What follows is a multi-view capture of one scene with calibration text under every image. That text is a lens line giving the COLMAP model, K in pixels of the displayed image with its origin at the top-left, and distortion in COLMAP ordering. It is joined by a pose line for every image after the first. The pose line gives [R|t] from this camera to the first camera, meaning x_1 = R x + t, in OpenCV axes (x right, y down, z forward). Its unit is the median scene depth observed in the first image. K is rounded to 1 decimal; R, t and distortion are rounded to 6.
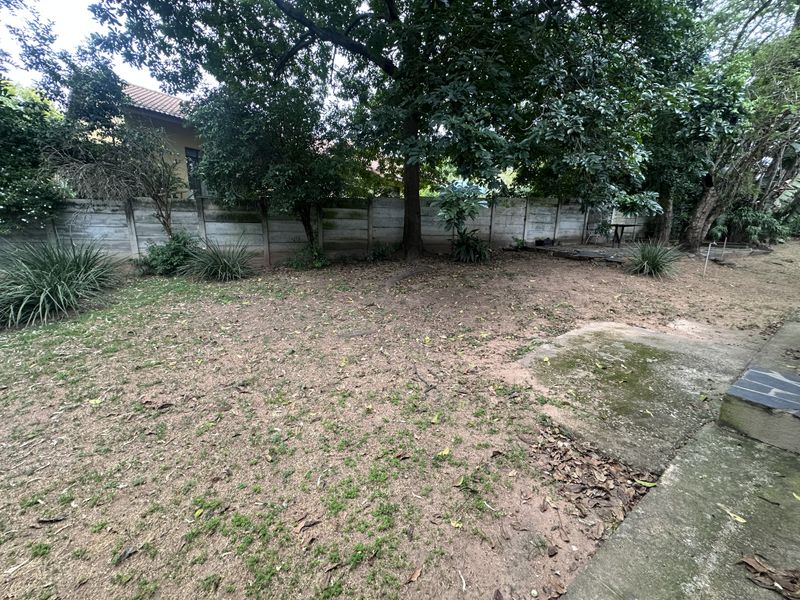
lens RADIAL K [[323.4, 0, 400.1], [0, 323.4, 300.0], [0, 0, 1]] dist [-0.003512, -0.000193]
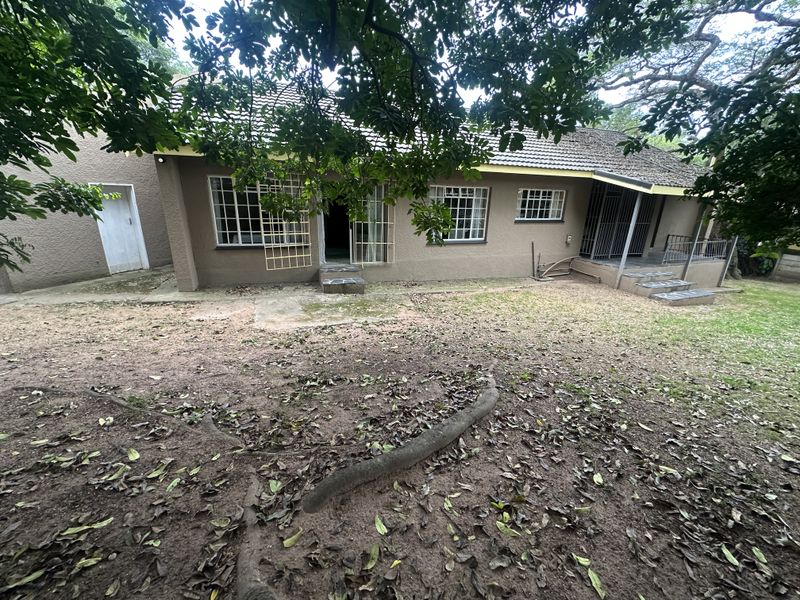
lens RADIAL K [[323.4, 0, 400.6], [0, 323.4, 297.8], [0, 0, 1]] dist [-0.003512, -0.000193]
pose [[-0.969984, -0.109772, 0.216984, 0.007852], [0.009438, 0.874644, 0.484674, -0.650425], [-0.242987, 0.472173, -0.847354, 2.222976]]
